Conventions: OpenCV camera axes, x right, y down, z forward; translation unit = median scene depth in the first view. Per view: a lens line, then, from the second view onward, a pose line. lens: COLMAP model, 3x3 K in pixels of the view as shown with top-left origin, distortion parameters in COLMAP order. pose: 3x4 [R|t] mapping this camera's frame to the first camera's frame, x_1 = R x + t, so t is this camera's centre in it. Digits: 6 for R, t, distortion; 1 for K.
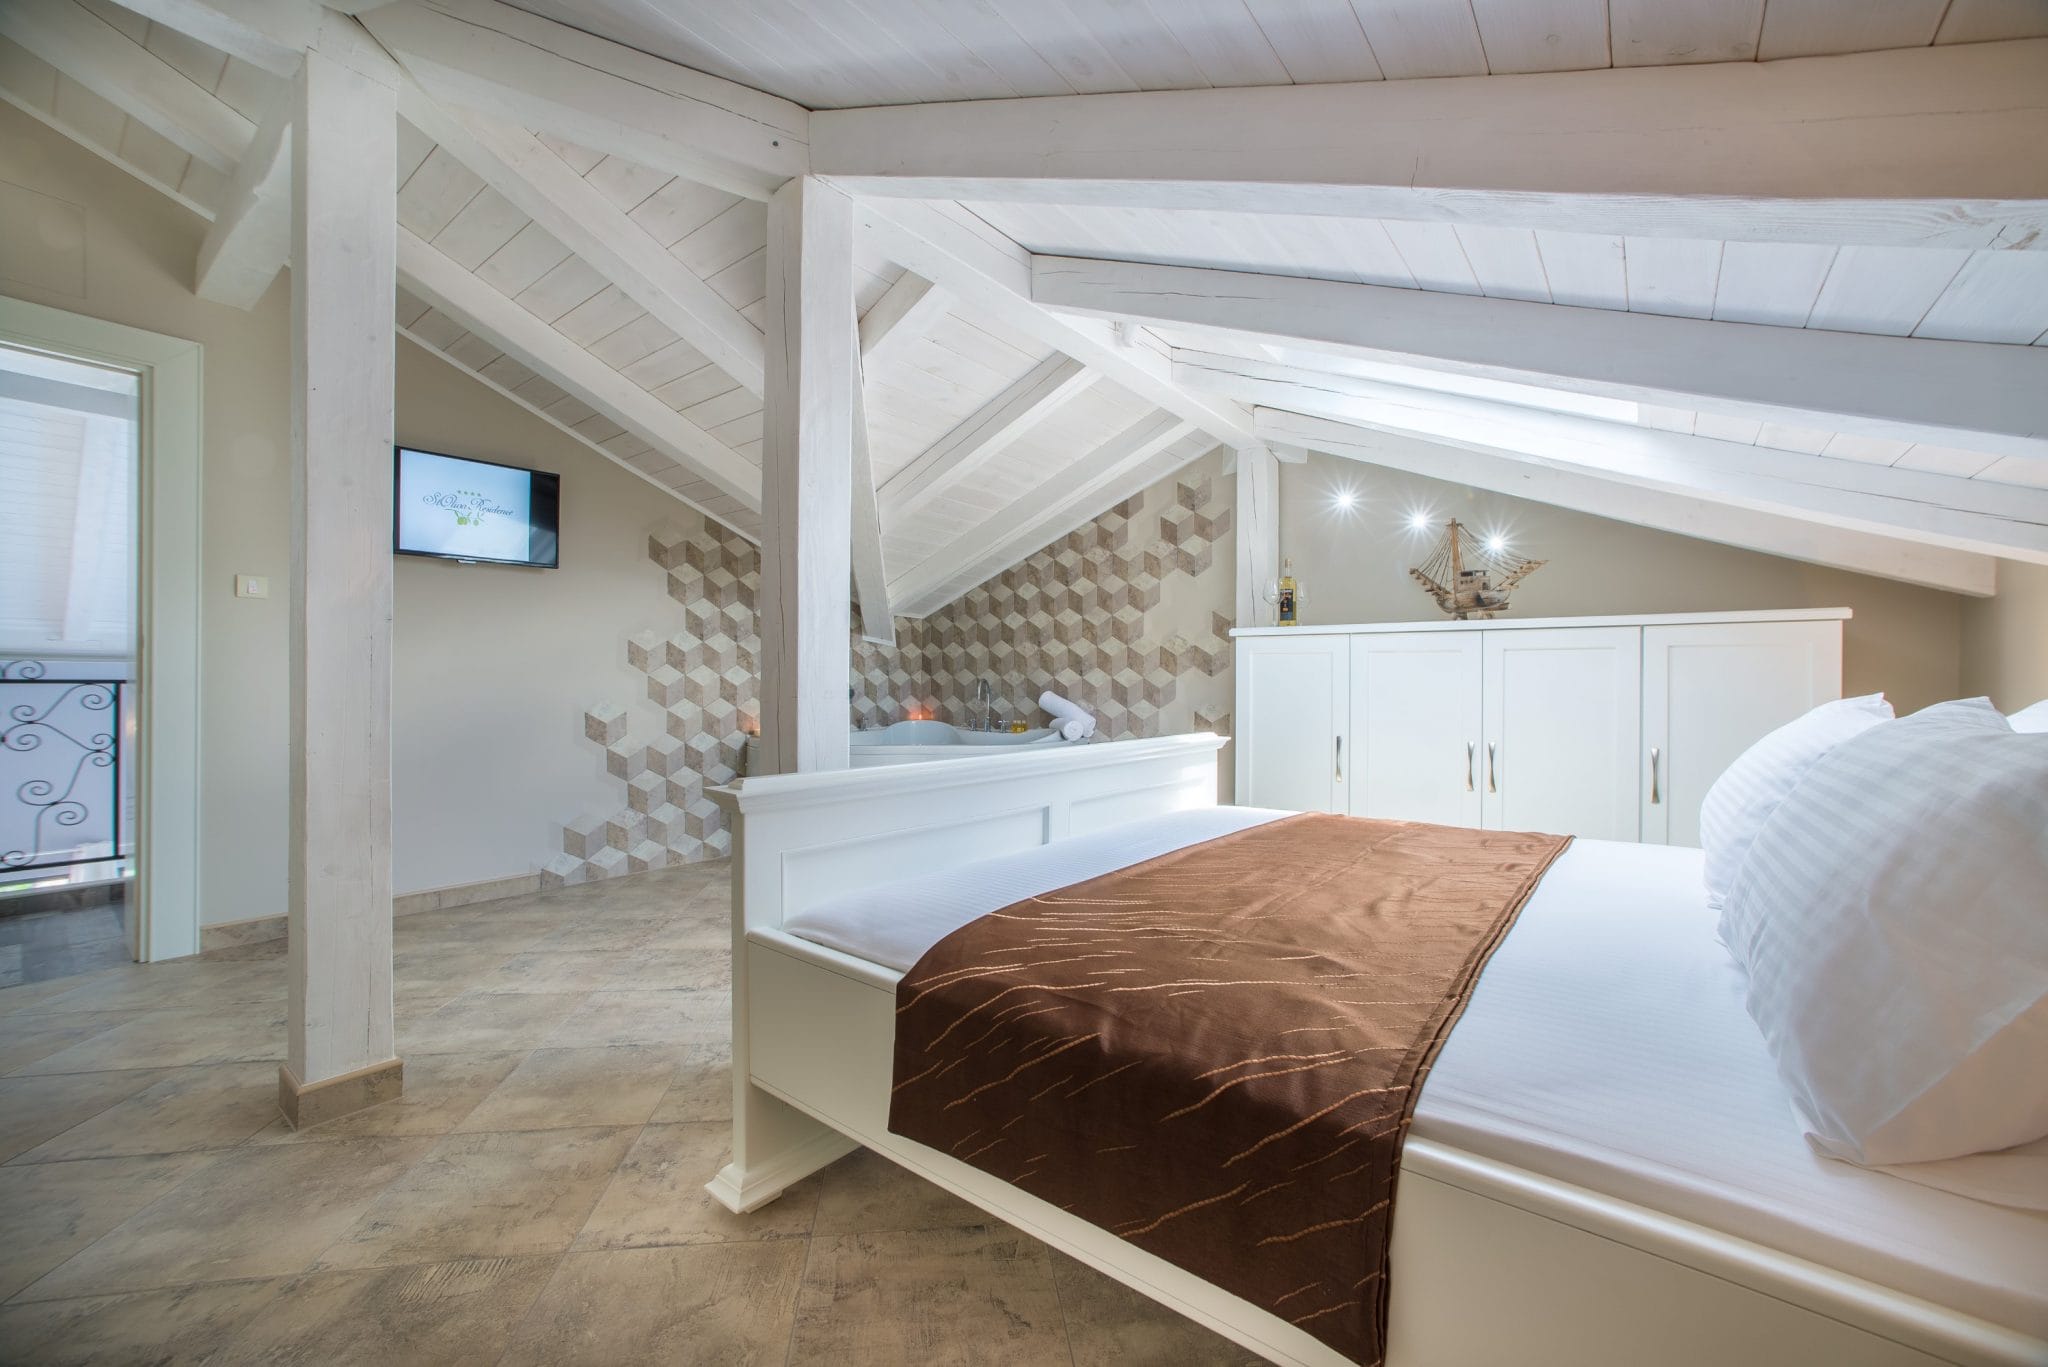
lens RADIAL K [[828.7, 0, 1032.9], [0, 828.7, 677.7], [0, 0, 1]] dist [-0.047609, 0.023732]
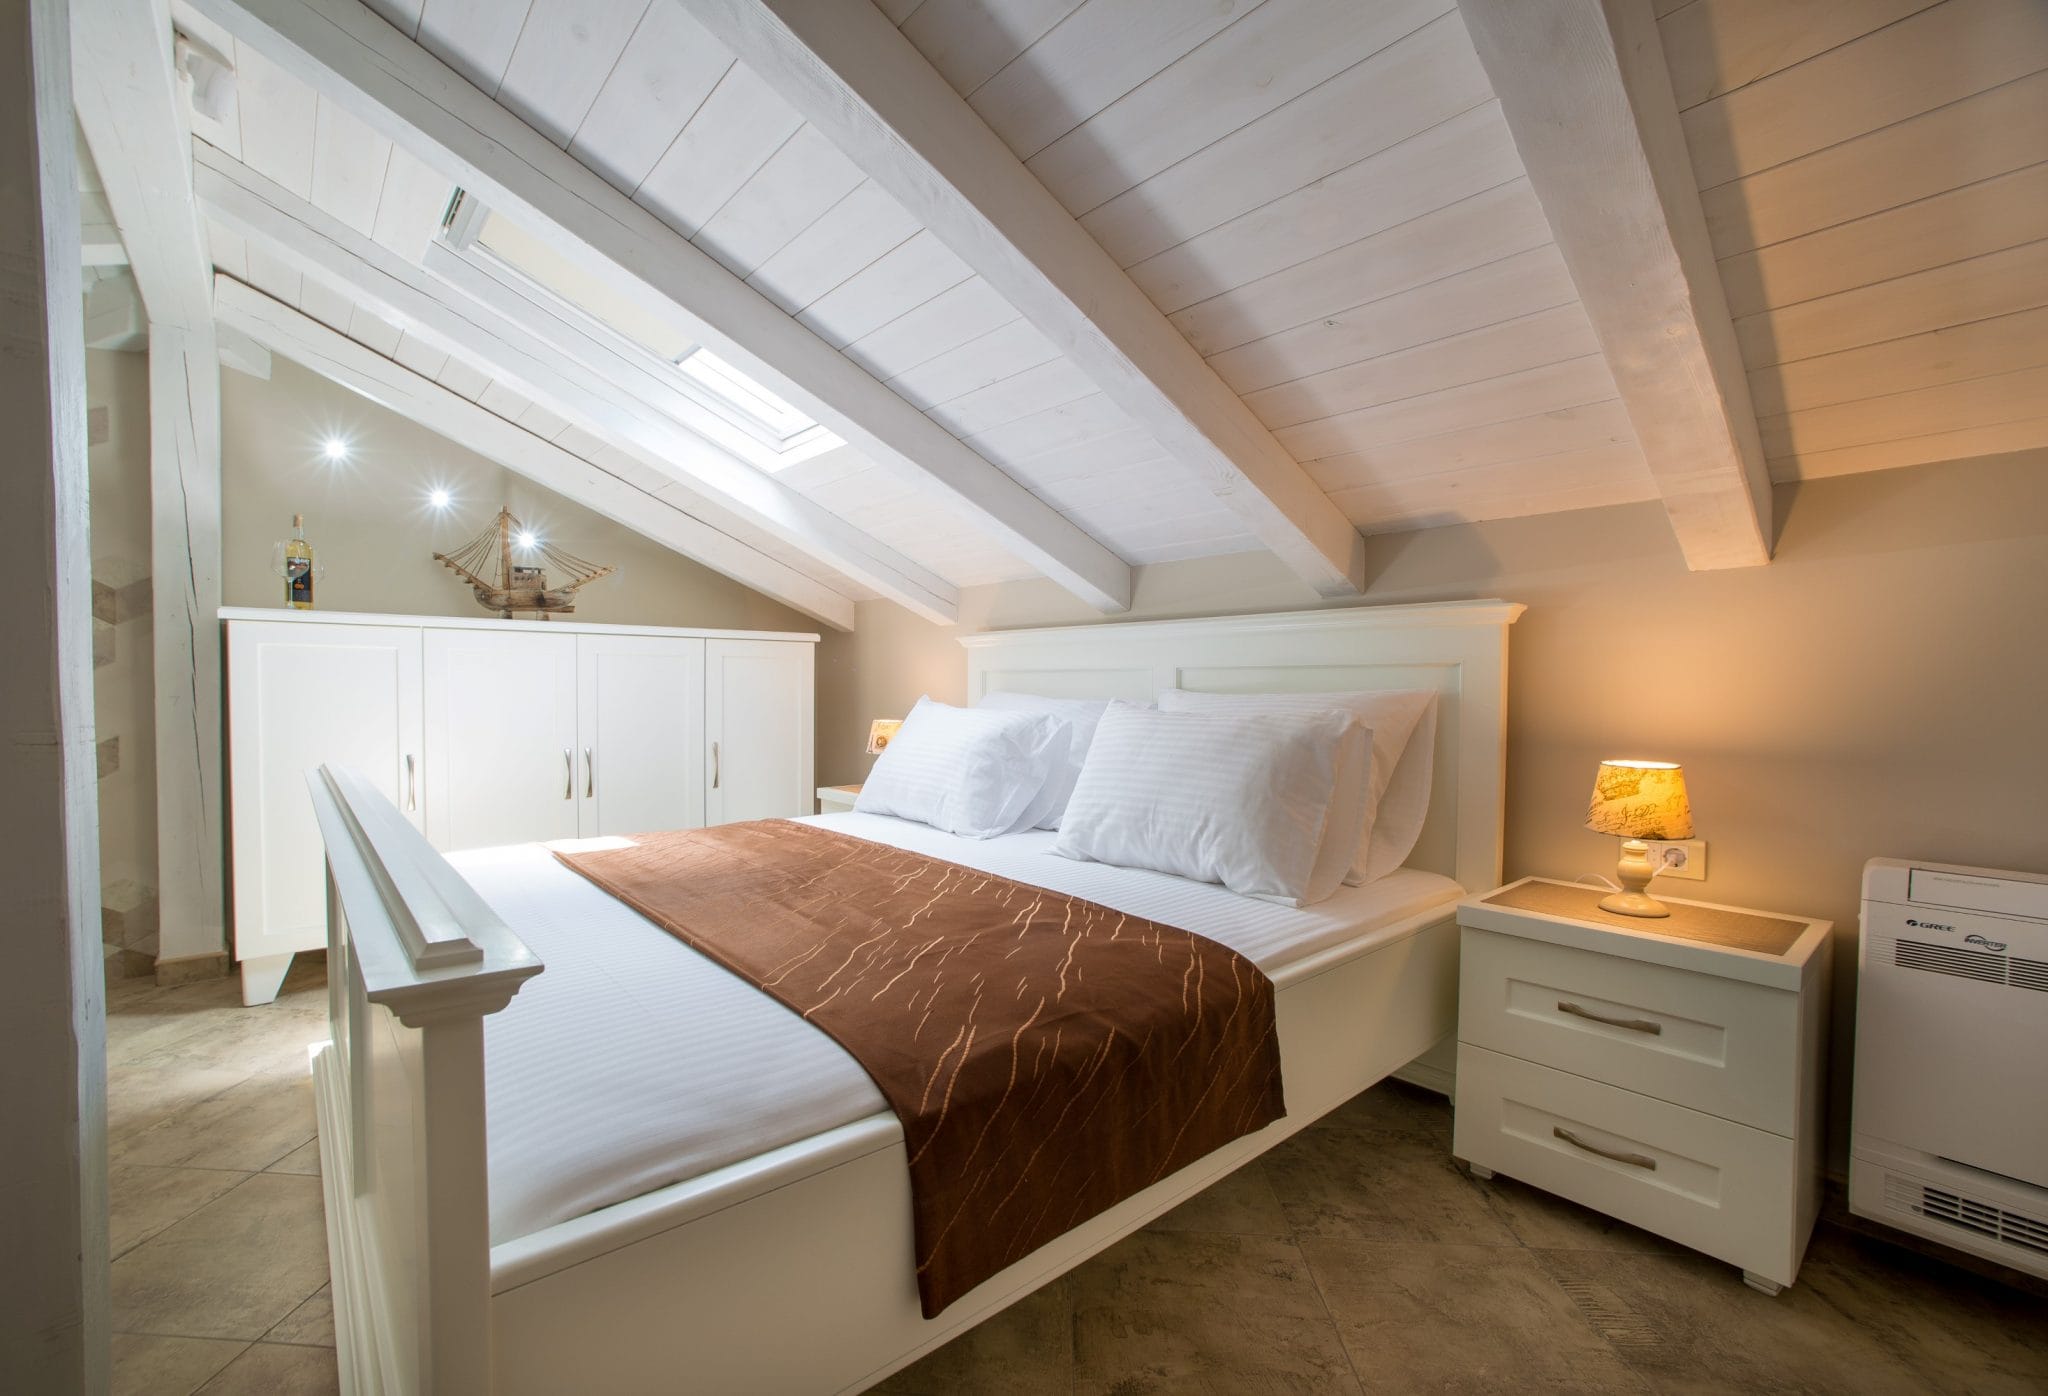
lens RADIAL K [[858.6, 0, 1024.0], [0, 858.6, 698.0], [0, 0, 1]] dist [-0.041838, 0.000097]
pose [[0.208246, -0.016056, 0.977945, -0.346588], [-0.004198, 0.999841, 0.017310, -0.002079], [-0.978067, -0.007710, 0.208146, 0.307525]]
